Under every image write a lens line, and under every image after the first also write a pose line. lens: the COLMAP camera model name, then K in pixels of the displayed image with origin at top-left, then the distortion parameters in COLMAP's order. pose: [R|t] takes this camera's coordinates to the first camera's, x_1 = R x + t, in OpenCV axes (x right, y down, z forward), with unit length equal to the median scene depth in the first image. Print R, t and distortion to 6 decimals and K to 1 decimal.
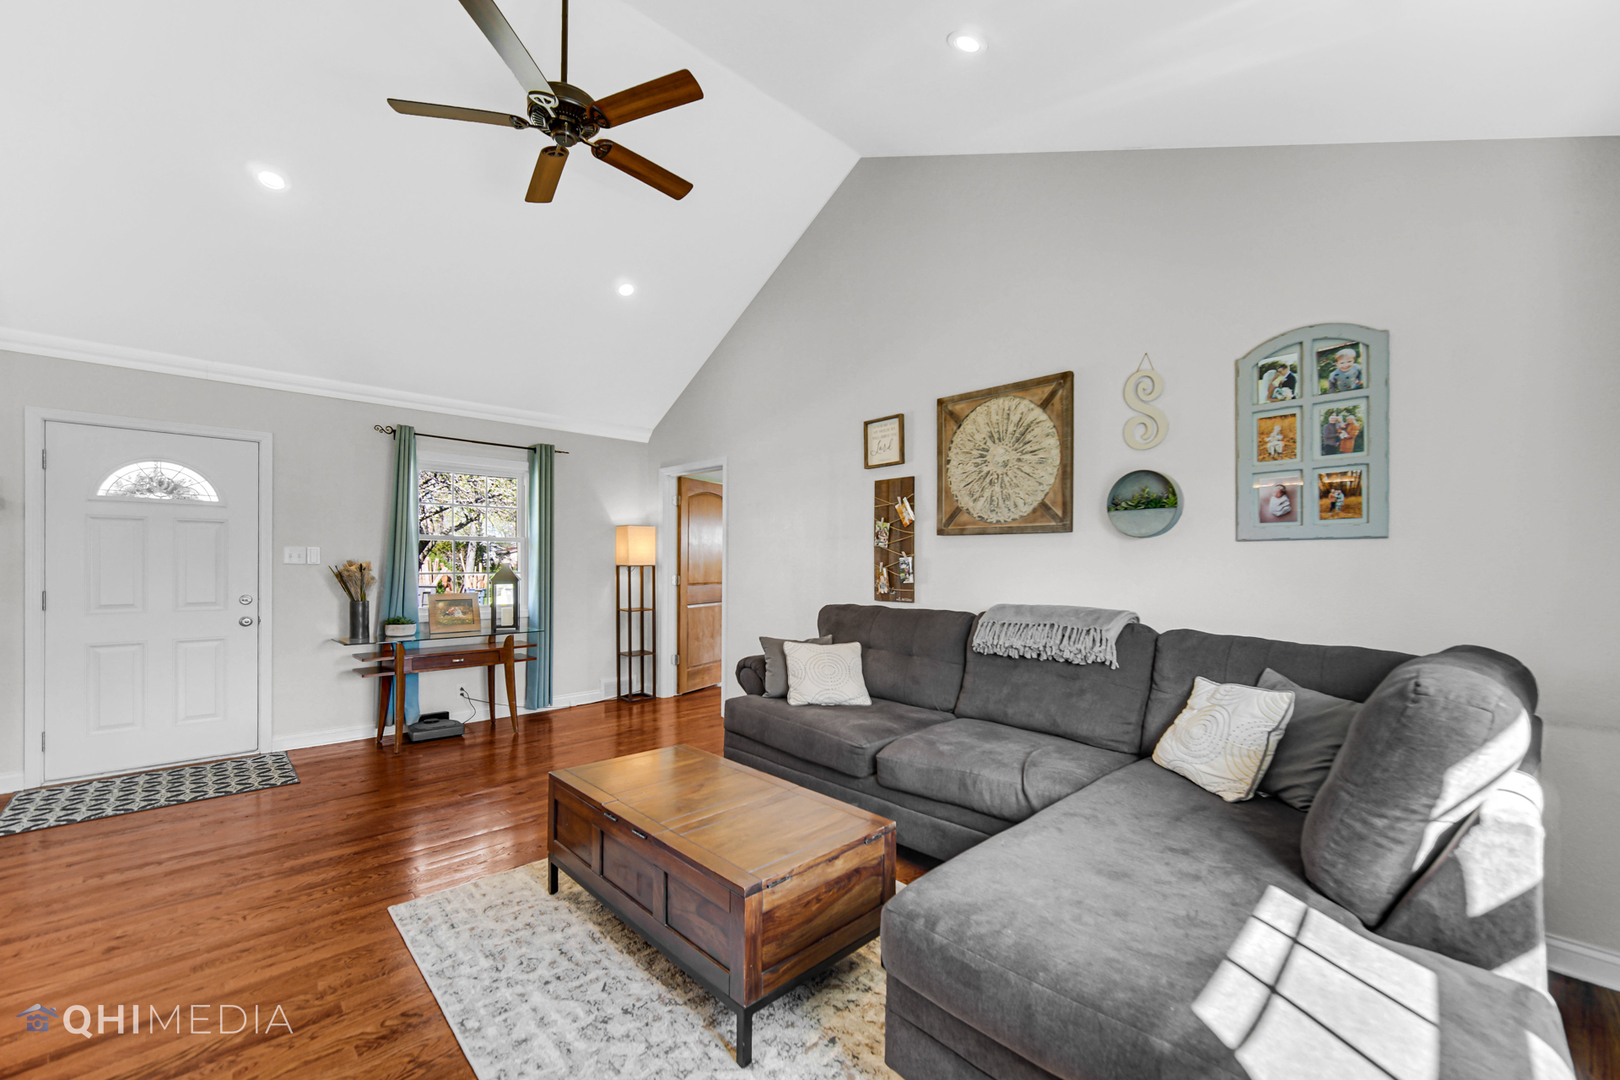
lens RADIAL K [[647.9, 0, 815.2], [0, 647.9, 565.5], [0, 0, 1]] dist [-0.002185, 0.001296]
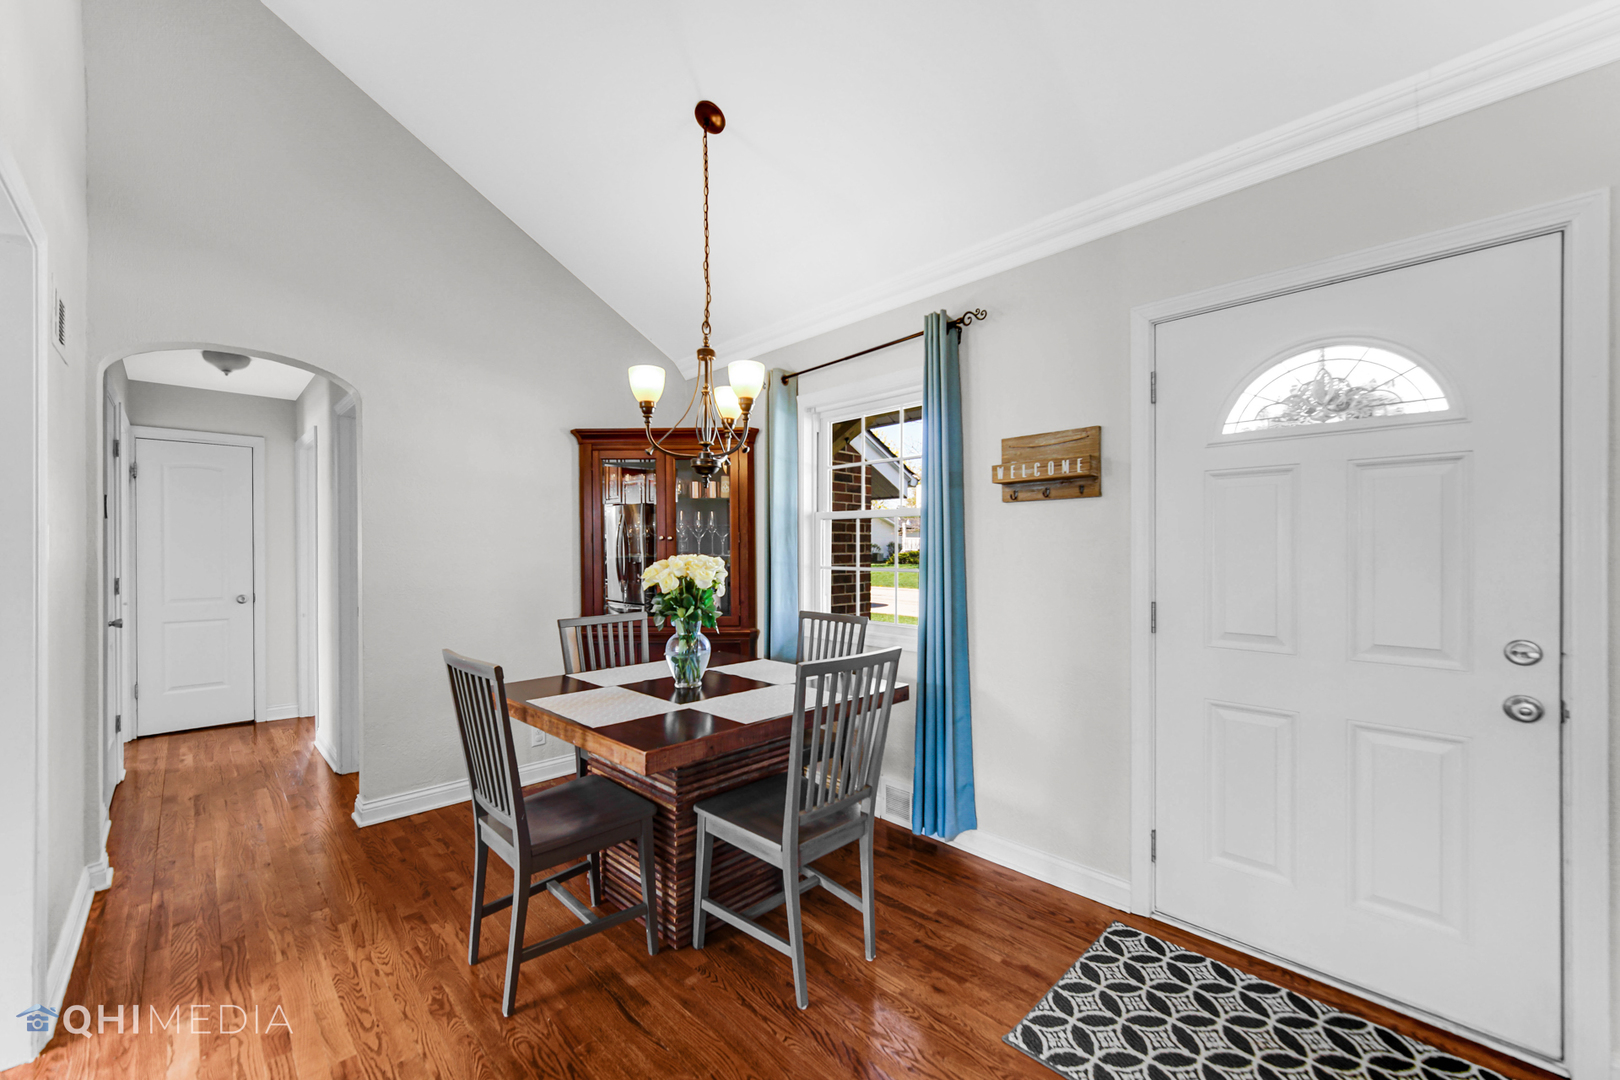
lens RADIAL K [[647.9, 0, 799.4], [0, 647.9, 550.1], [0, 0, 1]] dist [-0.002185, 0.001296]
pose [[-0.012399, -0.001687, -0.999922, -0.547864], [-0.000304, 0.999999, -0.001684, -0.008062], [0.999923, 0.000283, -0.012399, 0.643509]]
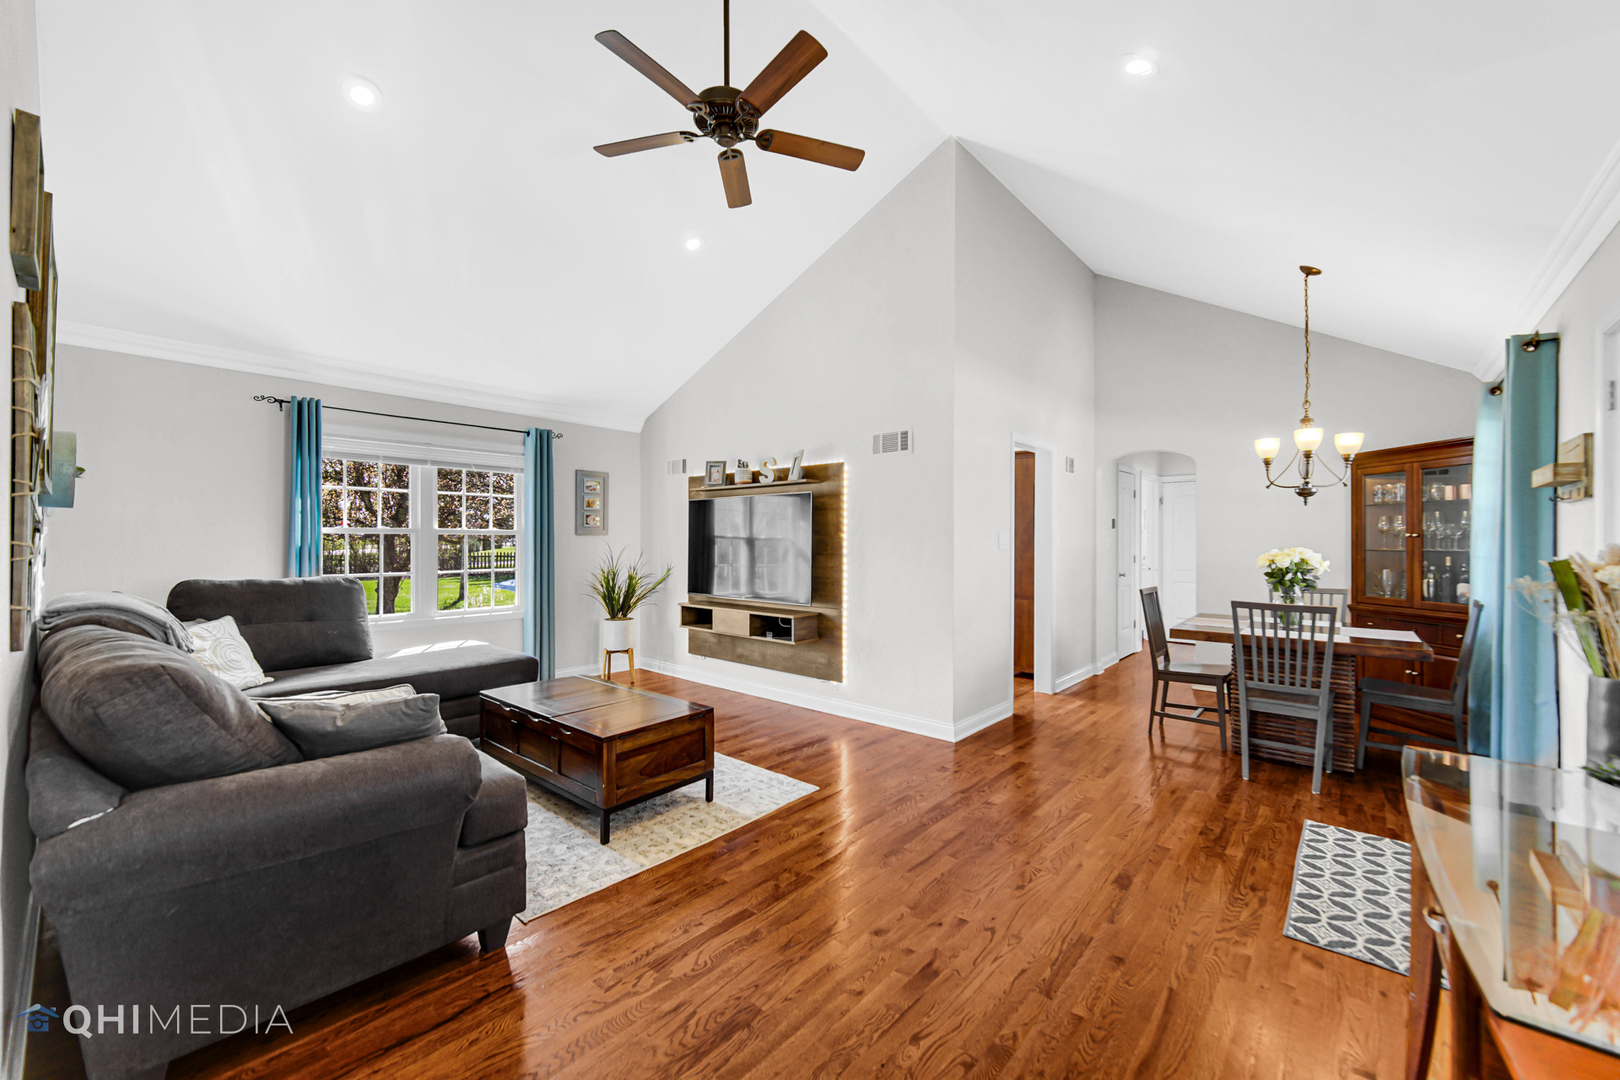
lens RADIAL K [[647.9, 0, 805.0], [0, 647.9, 536.5], [0, 0, 1]] dist [-0.002185, 0.001296]
pose [[-0.996133, -0.009957, -0.087286, -0.315303], [-0.009599, 0.999944, -0.004520, -0.007918], [0.087326, -0.003665, -0.996173, 1.517981]]
